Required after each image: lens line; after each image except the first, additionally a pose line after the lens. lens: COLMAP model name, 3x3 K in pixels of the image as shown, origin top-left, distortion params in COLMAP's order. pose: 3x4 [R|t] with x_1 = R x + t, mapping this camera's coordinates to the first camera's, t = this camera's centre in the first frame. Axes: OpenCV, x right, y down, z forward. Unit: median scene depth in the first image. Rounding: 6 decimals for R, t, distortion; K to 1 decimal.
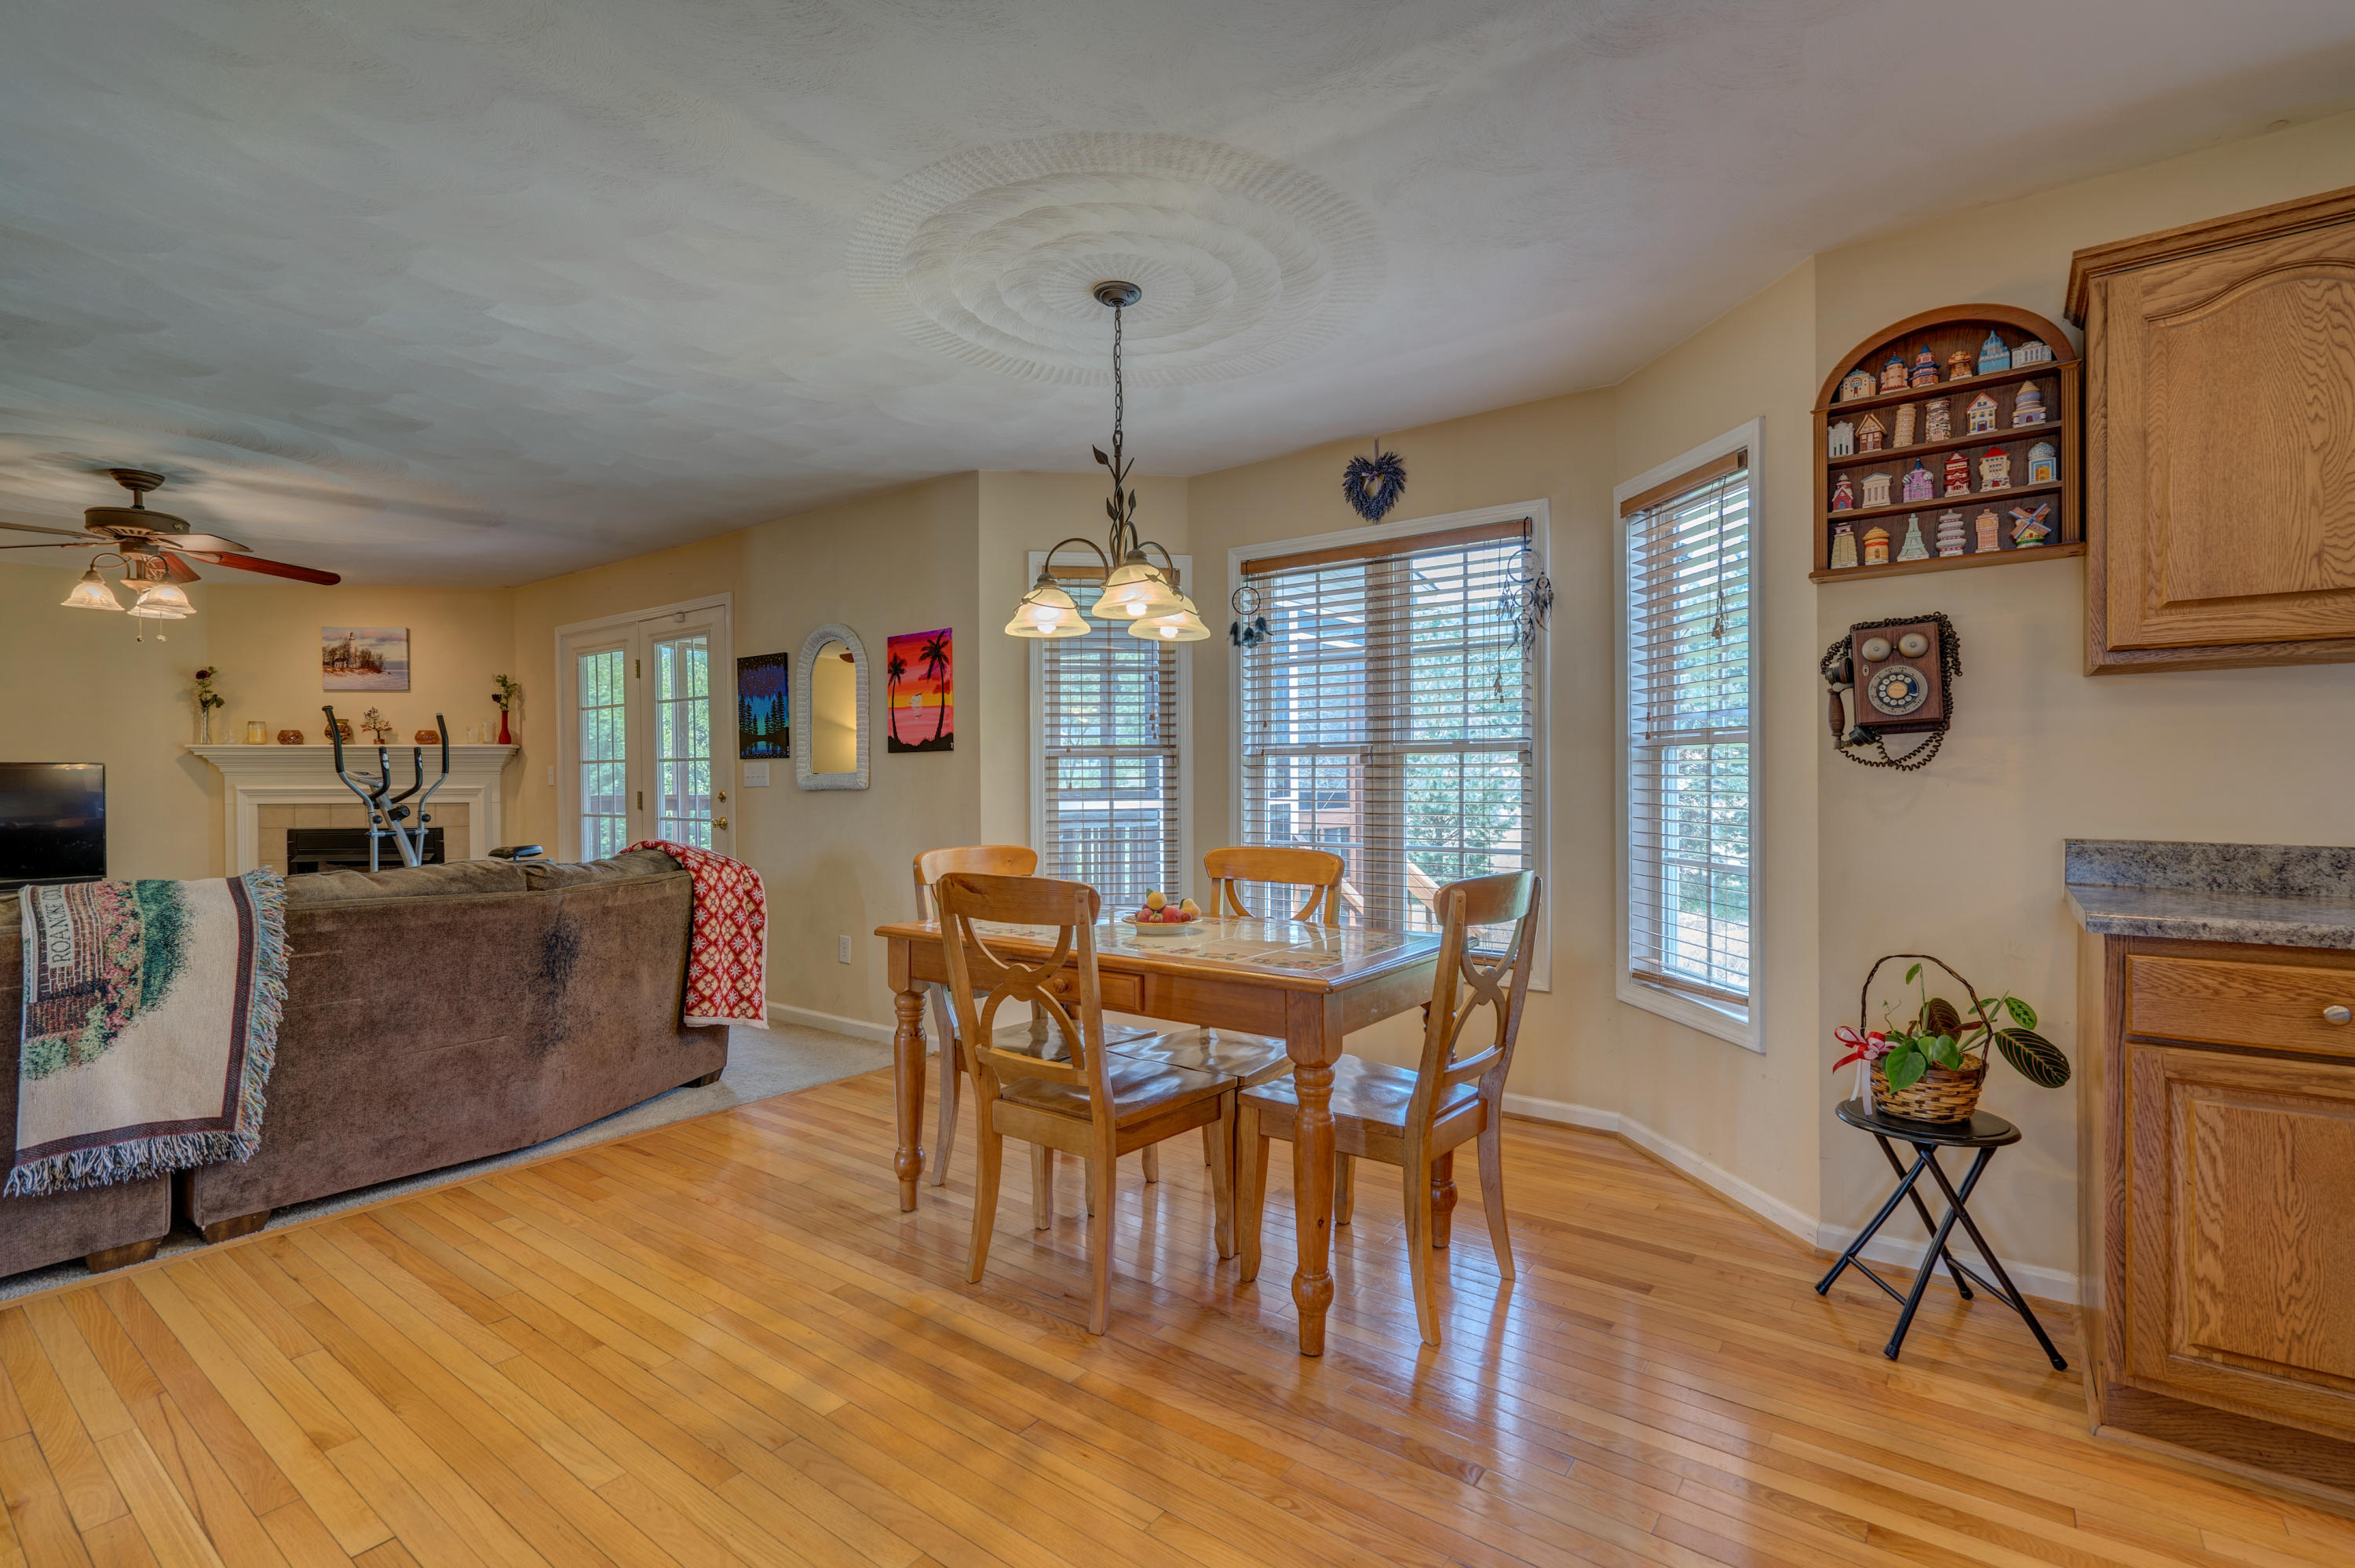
lens RADIAL K [[1072.0, 0, 1151.7], [0, 1072.0, 786.7], [0, 0, 1]] dist [-0.002880, 0.001732]
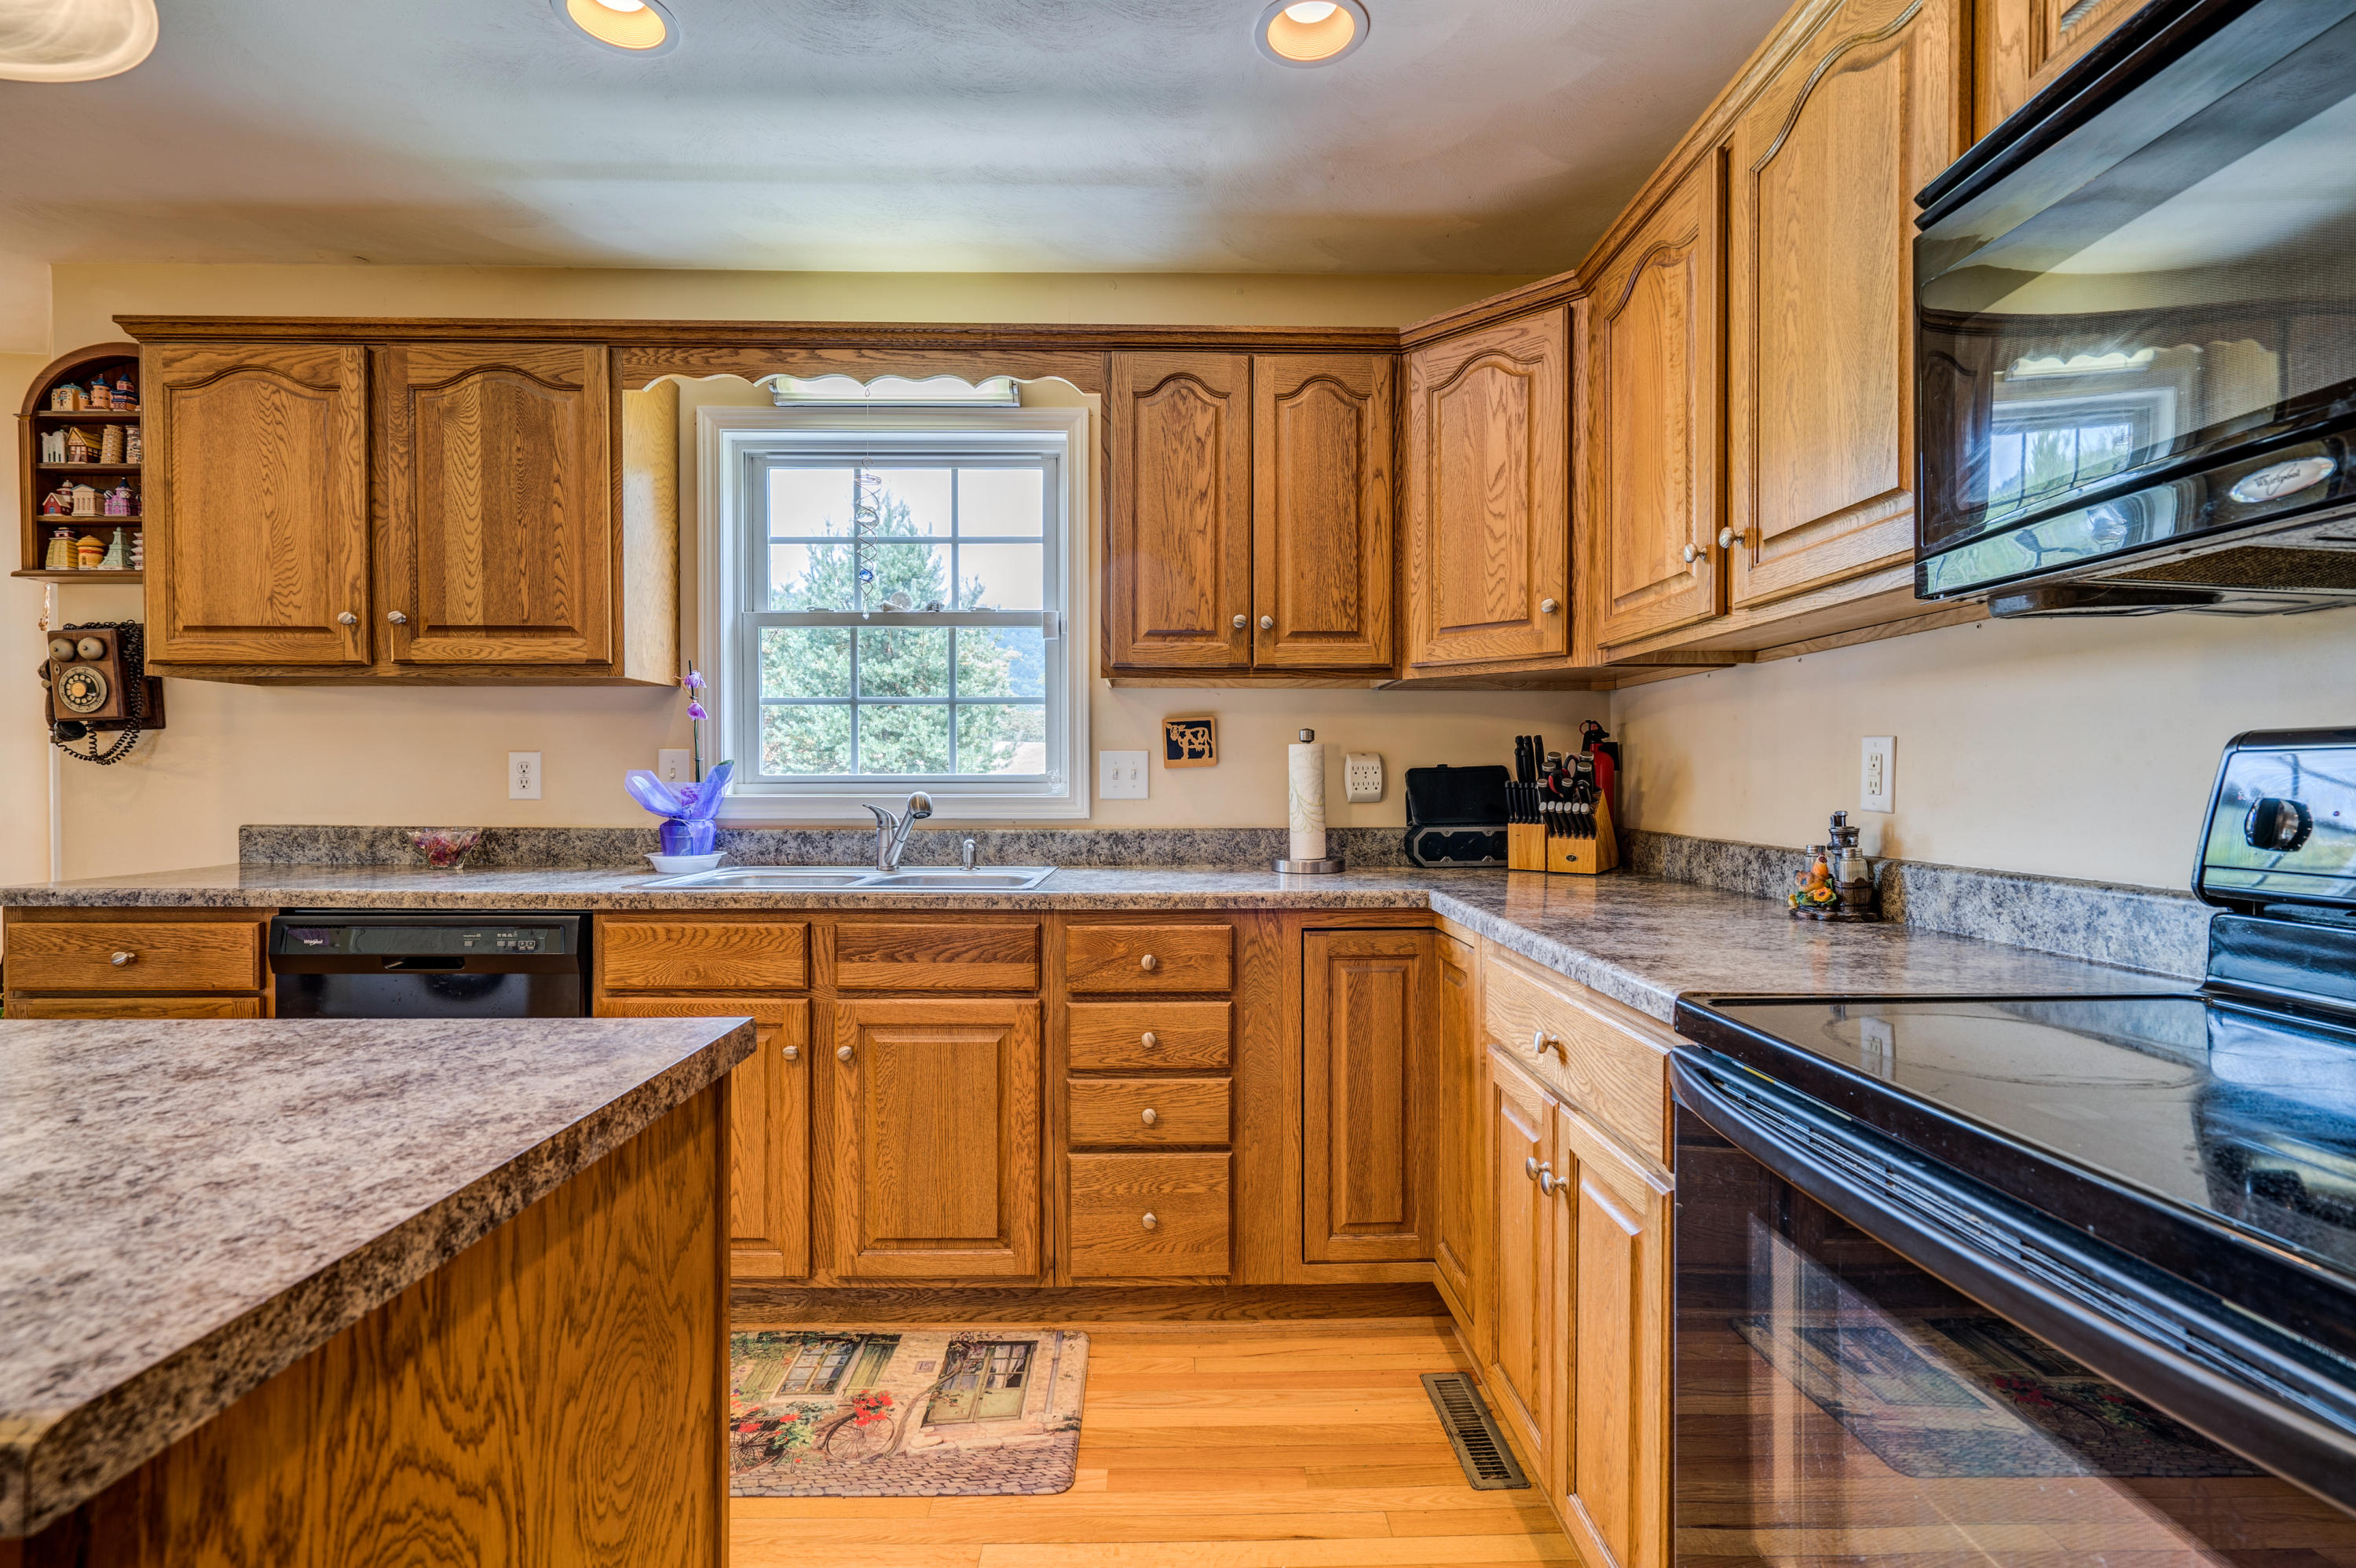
lens RADIAL K [[1072.5, 0, 1155.7], [0, 1072.5, 791.2], [0, 0, 1]] dist [-0.002880, 0.001732]
pose [[0.779930, -0.001602, 0.625865, 0.738684], [-0.002899, 0.999977, 0.006173, 0.001901], [-0.625860, -0.006628, 0.779907, -0.439941]]
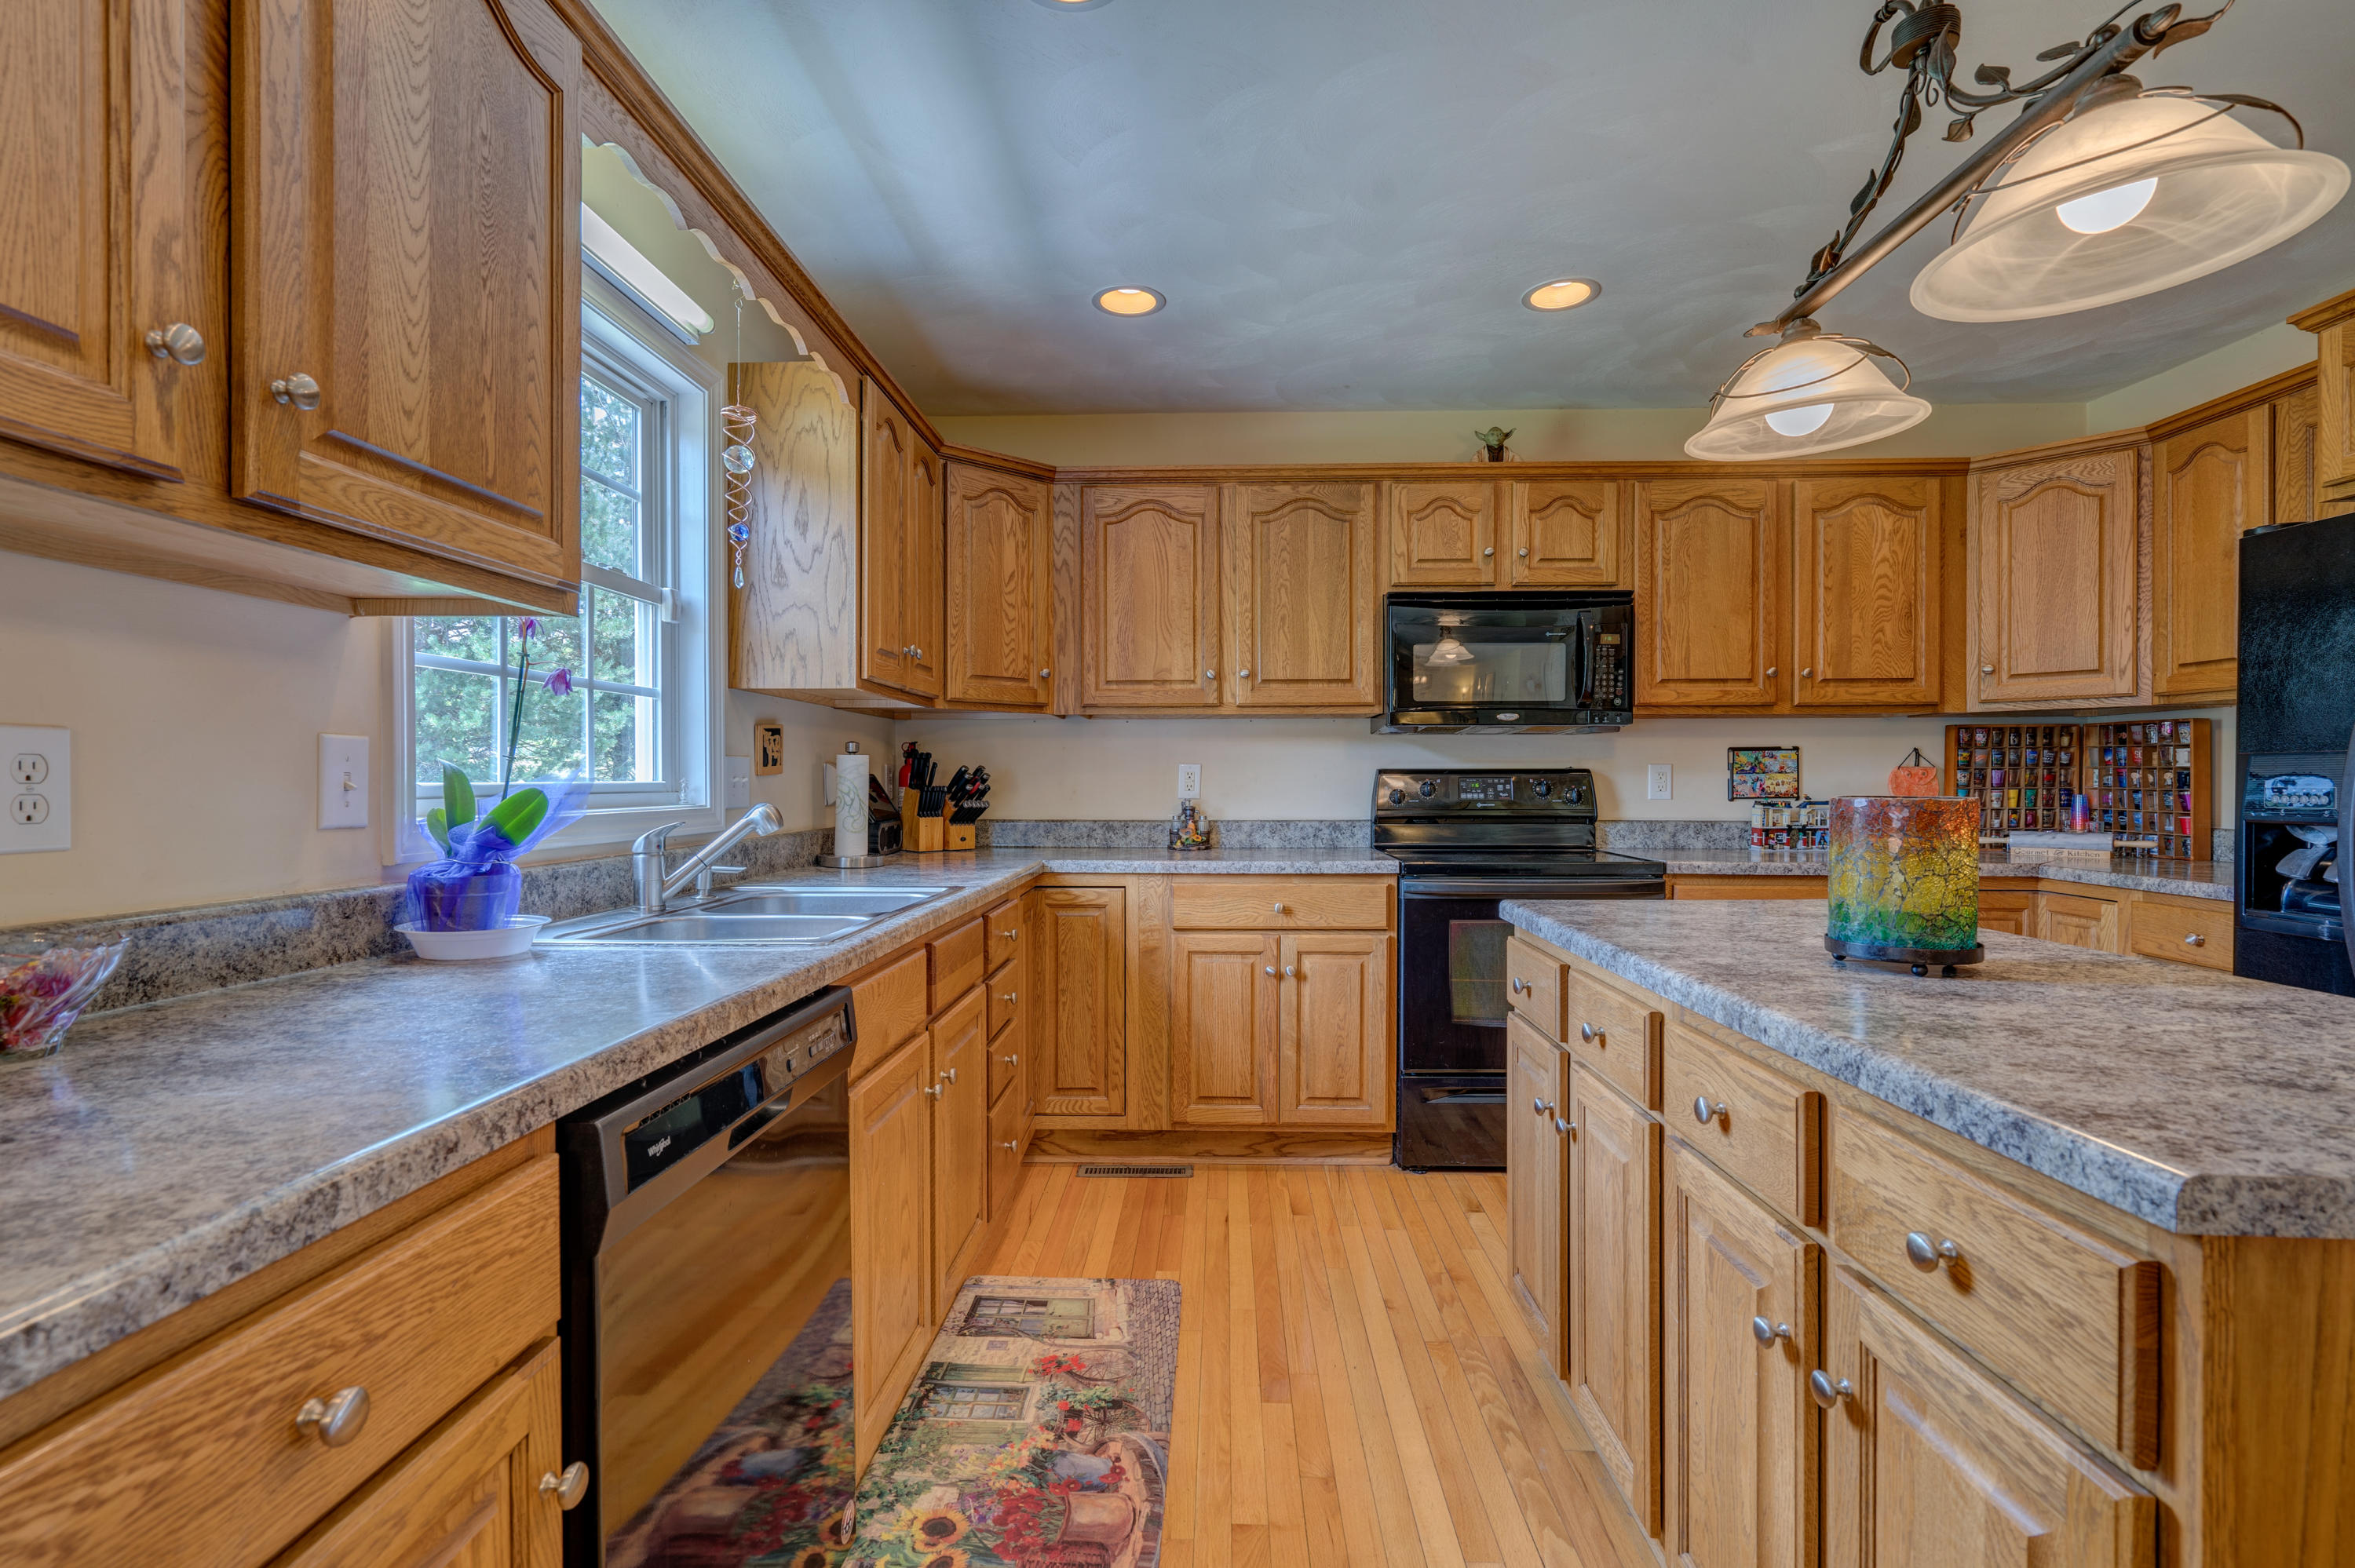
lens RADIAL K [[1072.0, 0, 1182.2], [0, 1072.0, 790.8], [0, 0, 1]] dist [-0.002880, 0.001732]
pose [[-0.579526, -0.002353, 0.814950, 0.366209], [0.006634, 0.999949, 0.007605, -0.004111], [-0.814926, 0.009814, -0.579481, 0.568795]]
